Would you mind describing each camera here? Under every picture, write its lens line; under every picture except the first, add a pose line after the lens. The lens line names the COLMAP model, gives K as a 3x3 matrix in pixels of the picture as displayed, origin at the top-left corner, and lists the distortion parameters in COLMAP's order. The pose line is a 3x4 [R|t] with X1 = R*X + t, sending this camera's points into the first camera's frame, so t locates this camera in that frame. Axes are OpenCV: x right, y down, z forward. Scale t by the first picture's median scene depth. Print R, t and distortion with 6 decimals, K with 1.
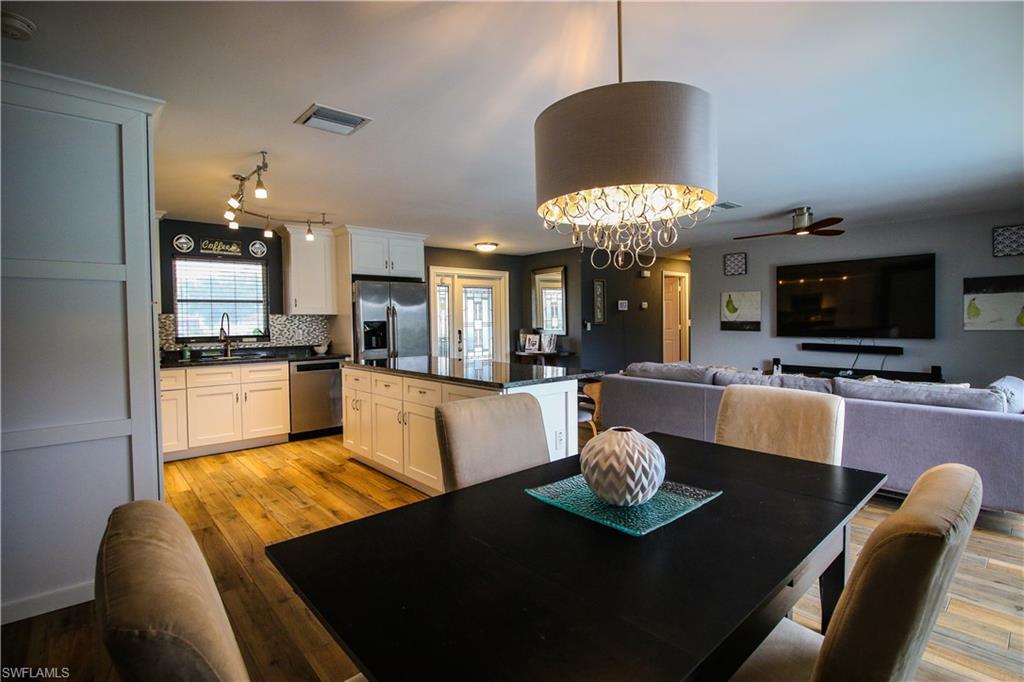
lens RADIAL K [[485.0, 0, 519.9], [0, 485.0, 333.1], [0, 0, 1]] dist [0.002848, -0.014421]
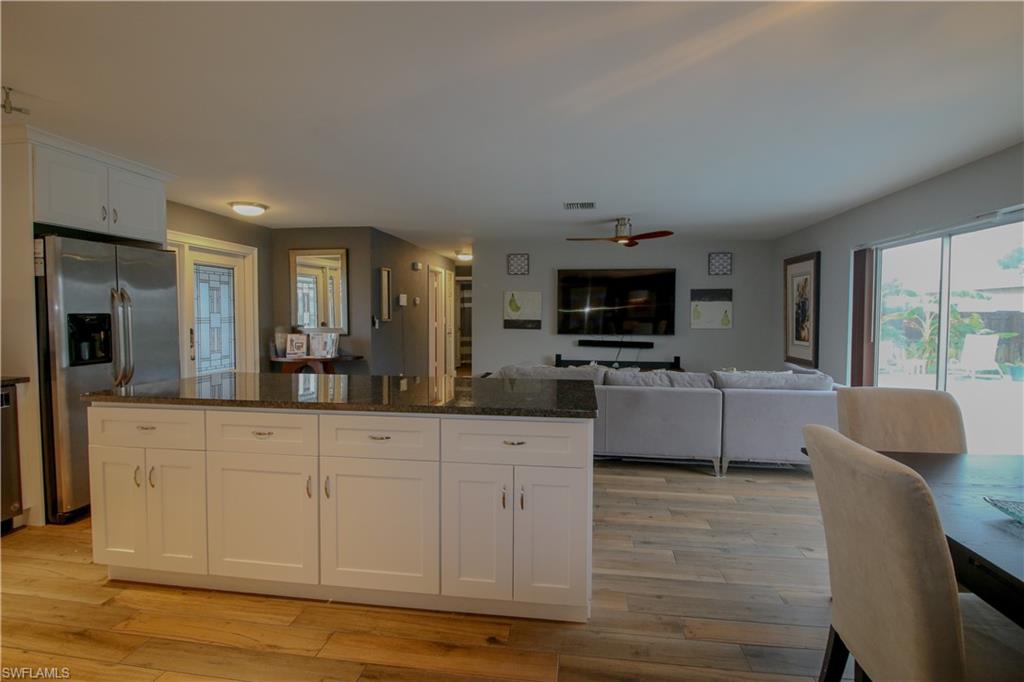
lens RADIAL K [[485.0, 0, 519.9], [0, 485.0, 333.1], [0, 0, 1]] dist [0.002848, -0.014421]
pose [[0.761131, -0.007866, 0.648551, -0.279768], [0.002812, 0.999957, 0.008828, -0.006037], [-0.648593, -0.004896, 0.761120, 0.270446]]
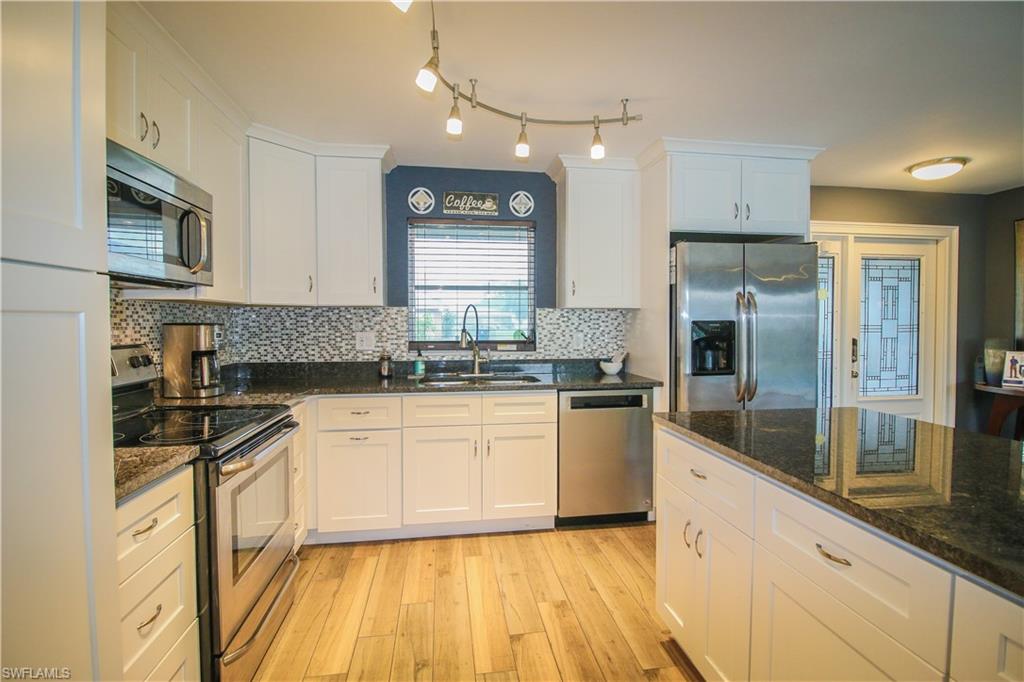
lens RADIAL K [[485.0, 0, 519.9], [0, 485.0, 333.1], [0, 0, 1]] dist [0.002848, -0.014421]
pose [[0.839535, 0.026017, -0.542682, -0.191012], [-0.023966, 0.999654, 0.010849, -0.012095], [0.542776, 0.003898, 0.839868, 0.458824]]
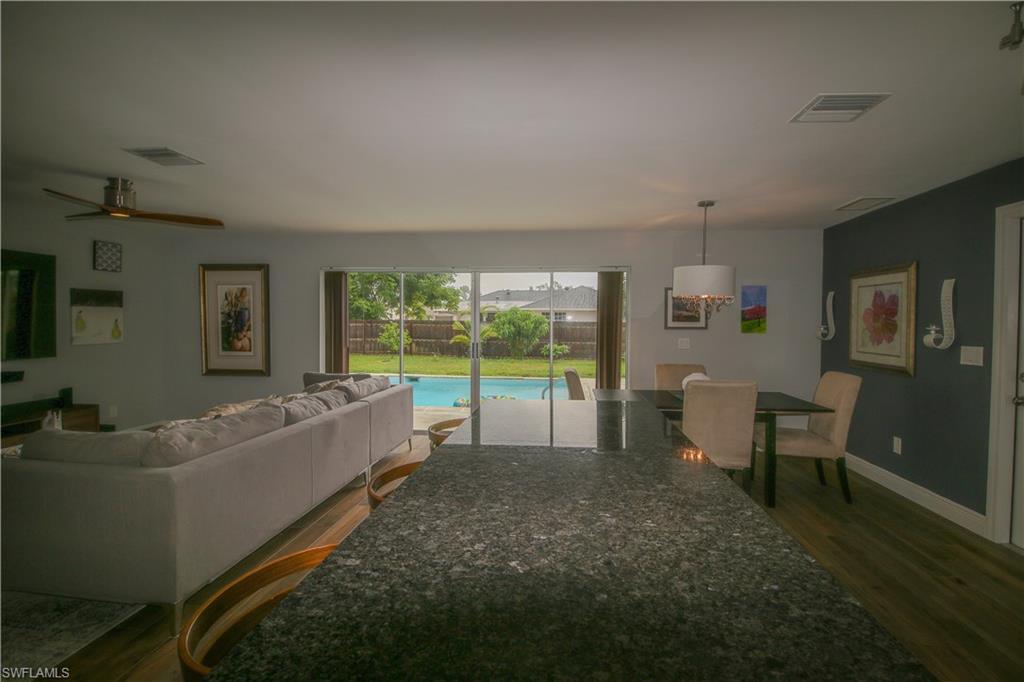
lens RADIAL K [[485.0, 0, 519.9], [0, 485.0, 333.1], [0, 0, 1]] dist [0.002848, -0.014421]
pose [[-0.677519, -0.011839, 0.735410, -0.296700], [0.023251, 0.999026, 0.037503, -0.040931], [-0.735138, 0.042508, -0.676583, 0.927579]]
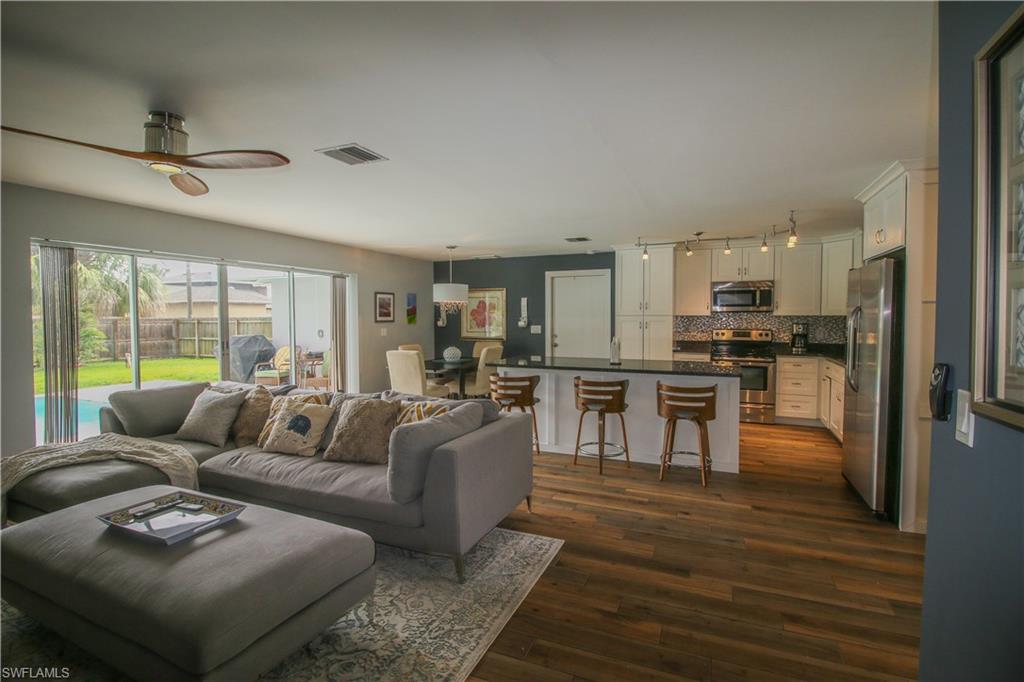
lens RADIAL K [[485.0, 0, 519.9], [0, 485.0, 333.1], [0, 0, 1]] dist [0.002848, -0.014421]
pose [[-0.901455, 0.029271, -0.431883, 0.417343], [0.001036, 0.997854, 0.065467, -0.062102], [0.432872, 0.058568, -0.899551, 1.408941]]
